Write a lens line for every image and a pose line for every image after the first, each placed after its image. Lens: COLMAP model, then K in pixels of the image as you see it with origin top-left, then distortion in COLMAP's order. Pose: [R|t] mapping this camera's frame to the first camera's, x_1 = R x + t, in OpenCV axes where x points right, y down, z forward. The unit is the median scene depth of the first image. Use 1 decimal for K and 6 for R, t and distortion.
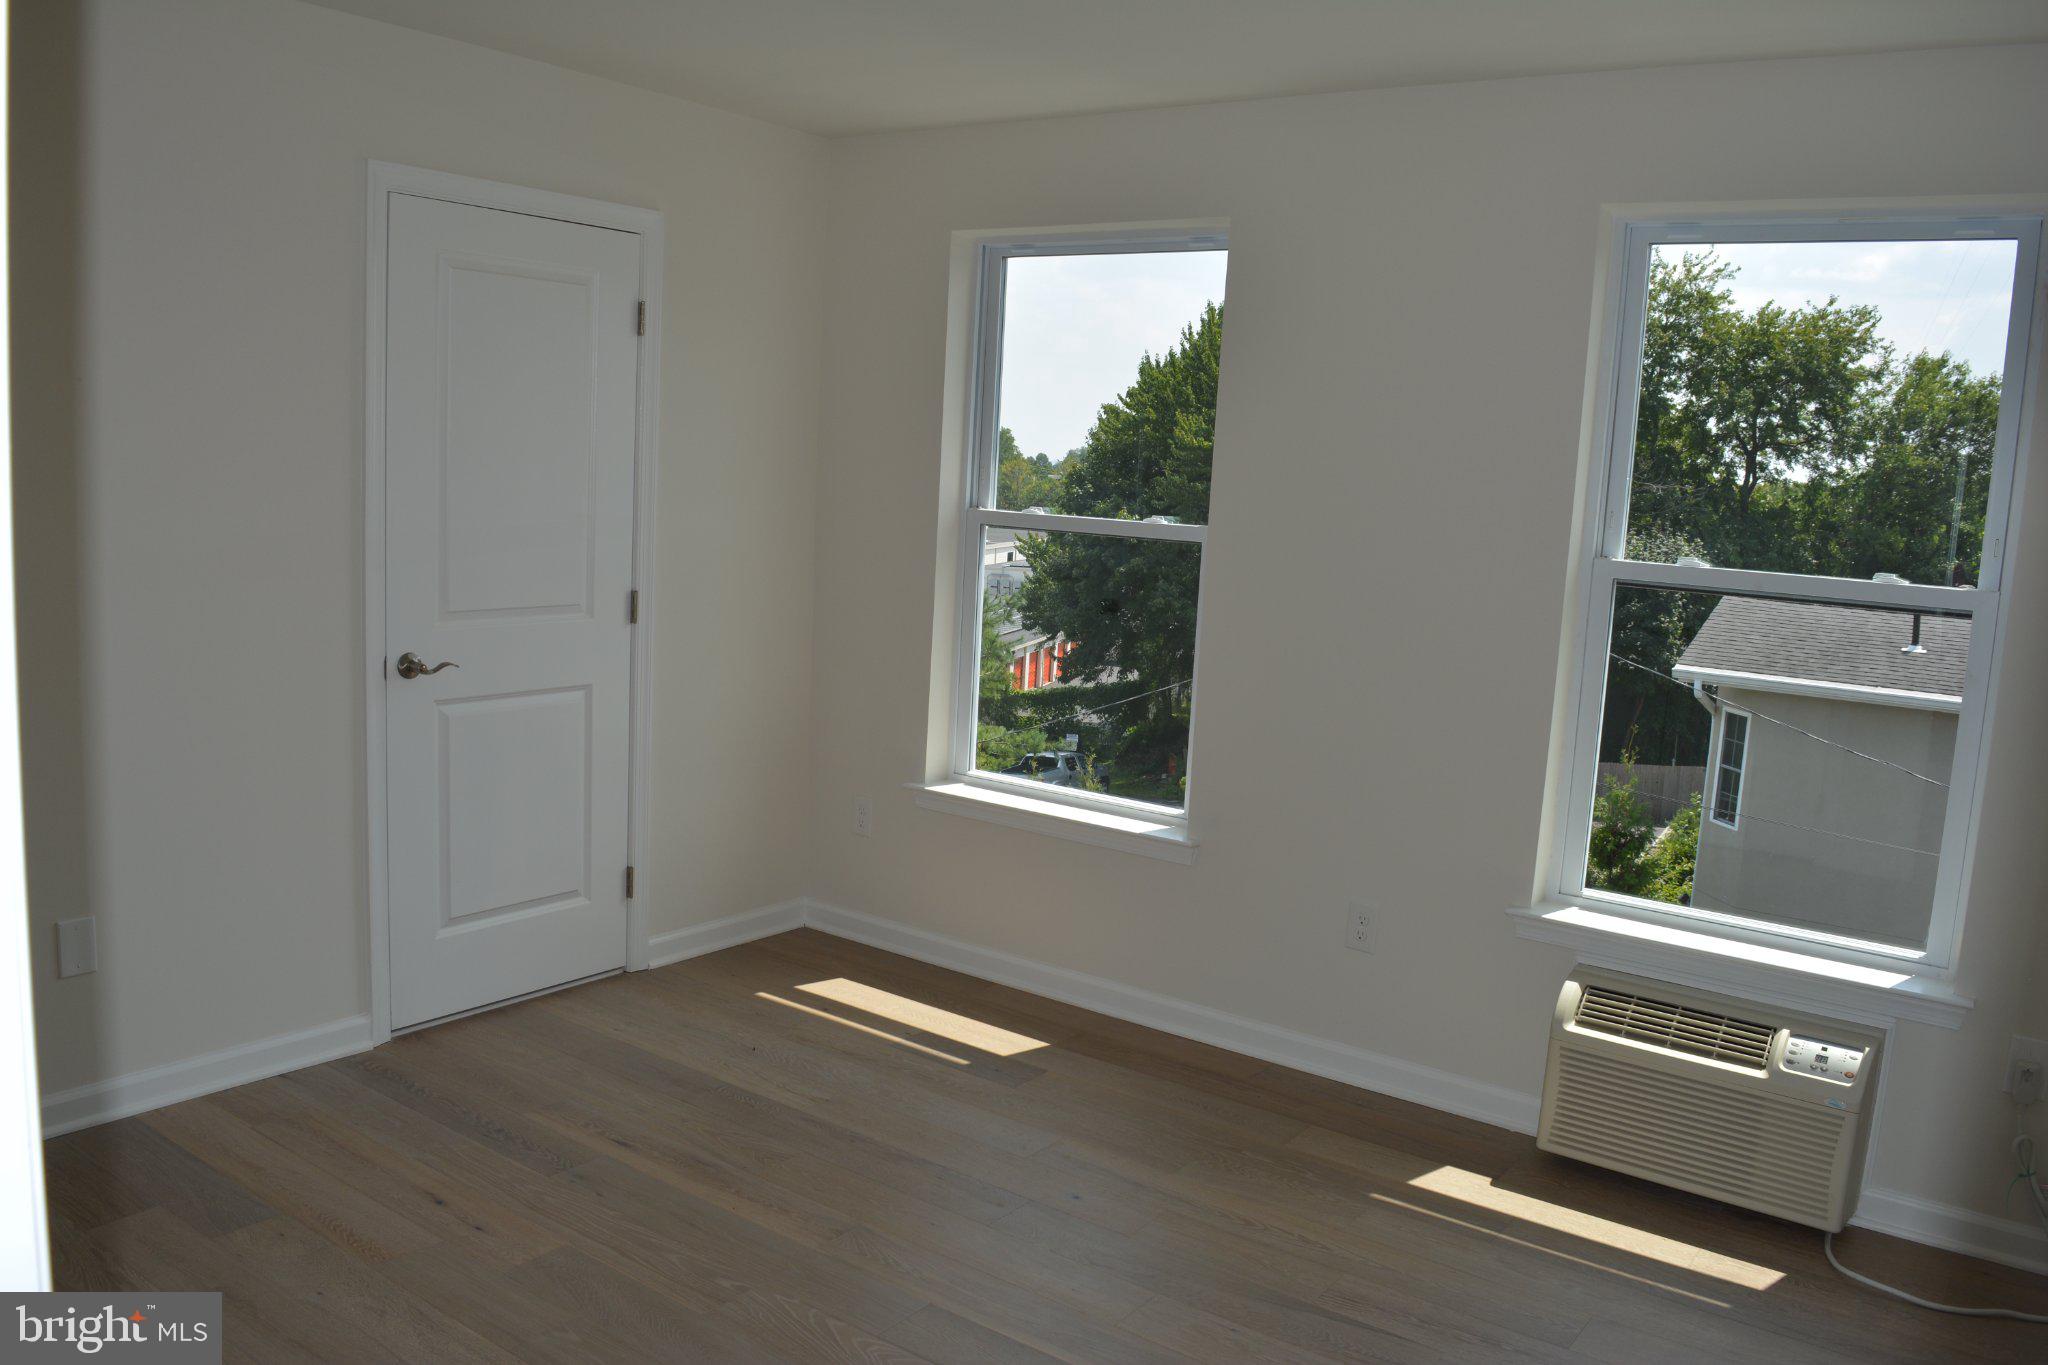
lens RADIAL K [[1624.0, 0, 1024.0], [0, 1624.0, 682.5], [0, 0, 1]] dist [-0.072677, 0.008297]
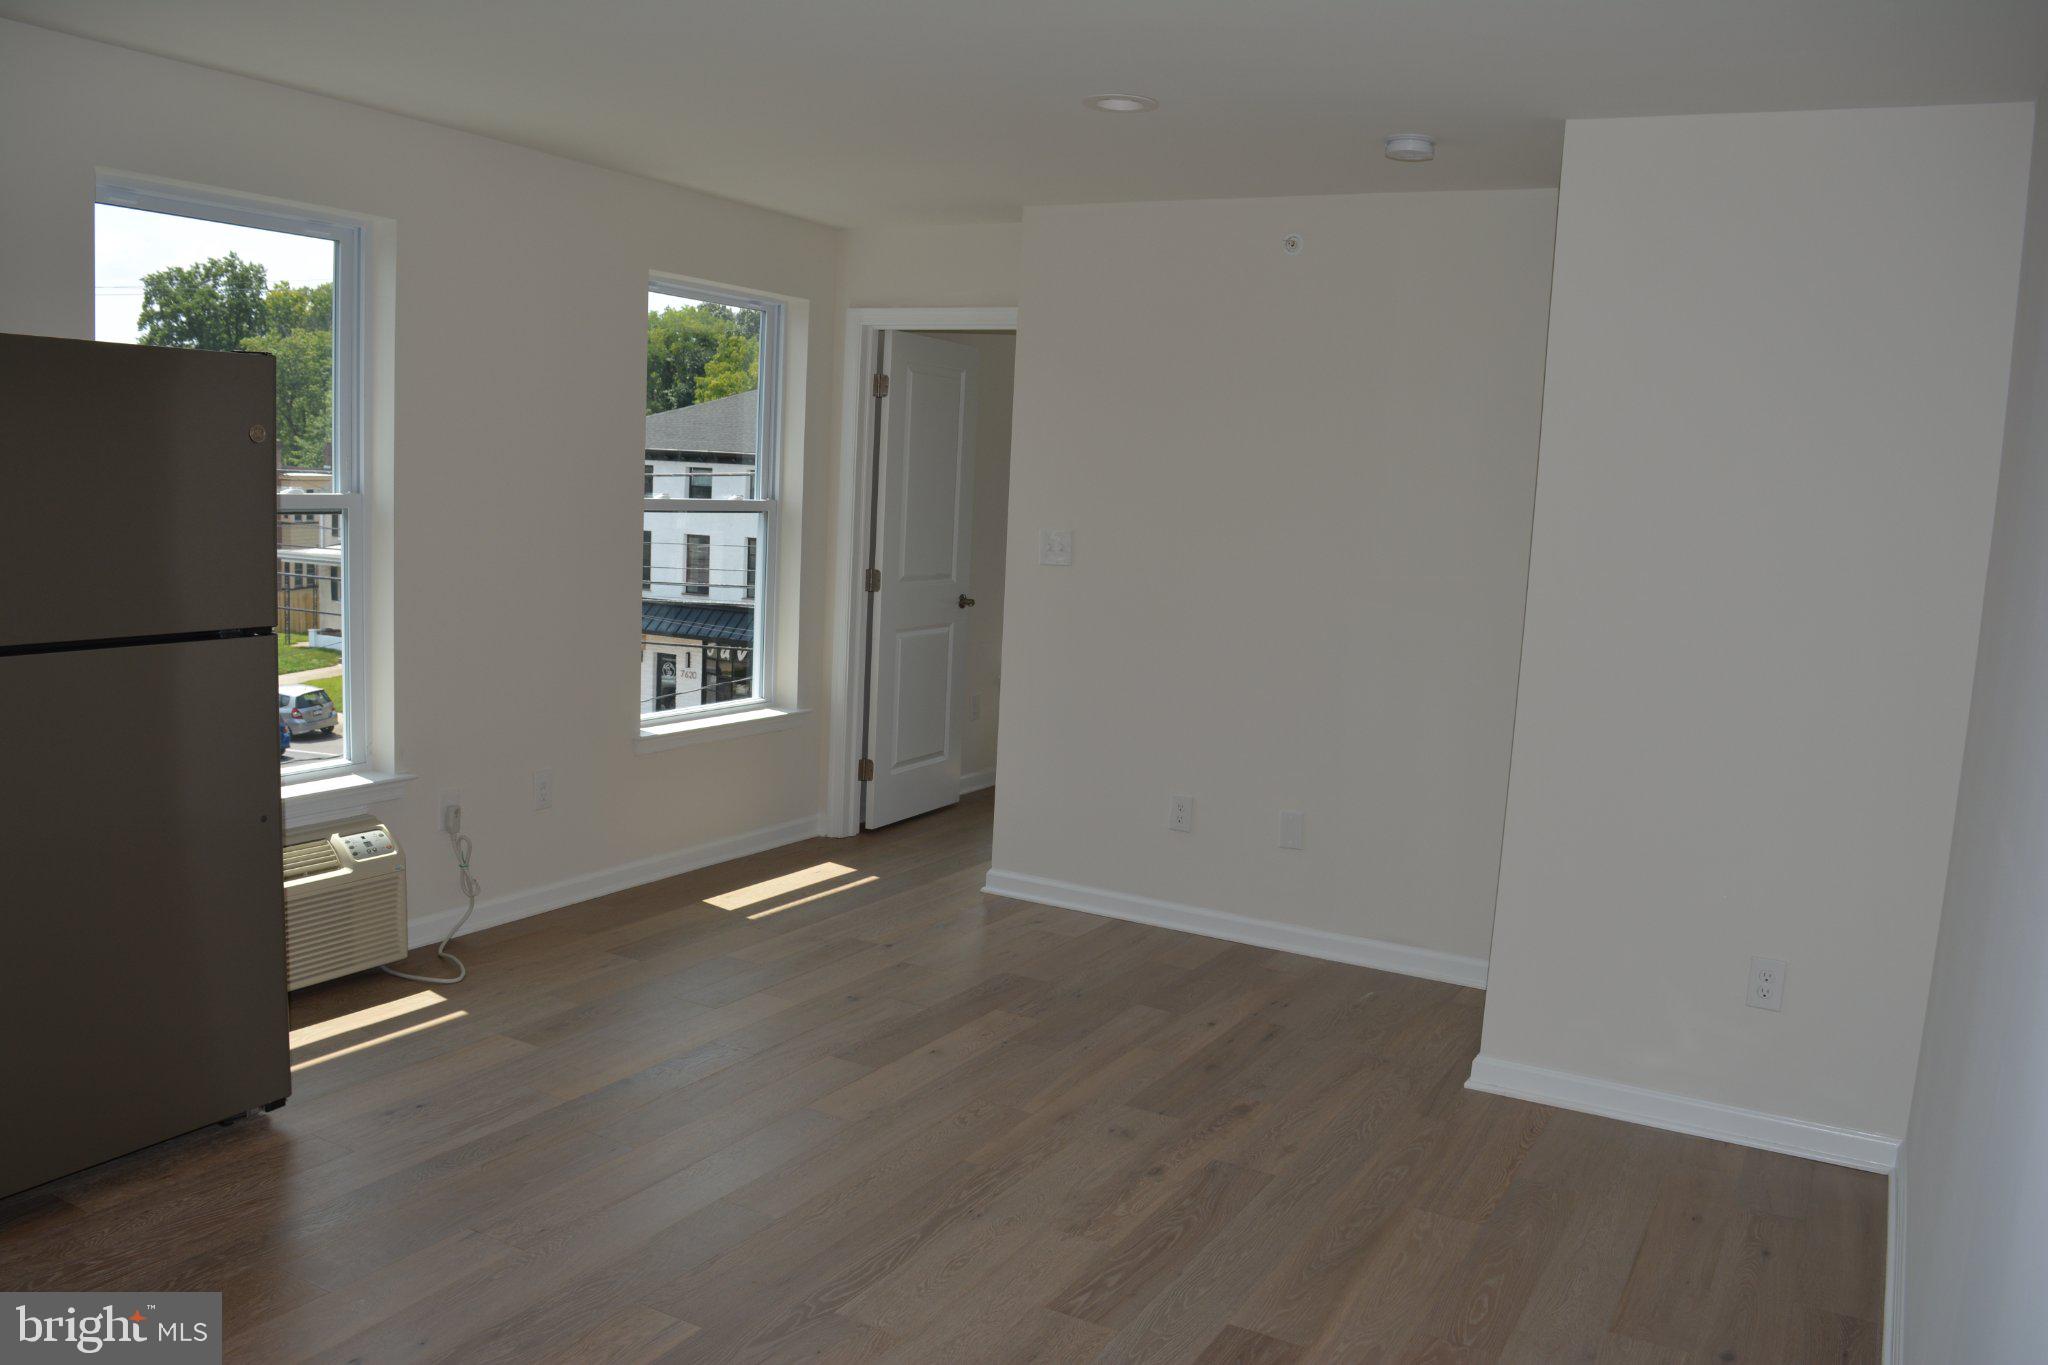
lens RADIAL K [[1624.0, 0, 1024.0], [0, 1624.0, 682.5], [0, 0, 1]] dist [-0.072677, 0.008297]
pose [[-0.118469, -0.201493, 0.972299, -1.017878], [0.068356, 0.975217, 0.210427, -0.171189], [-0.990602, 0.091392, -0.101760, 0.683070]]
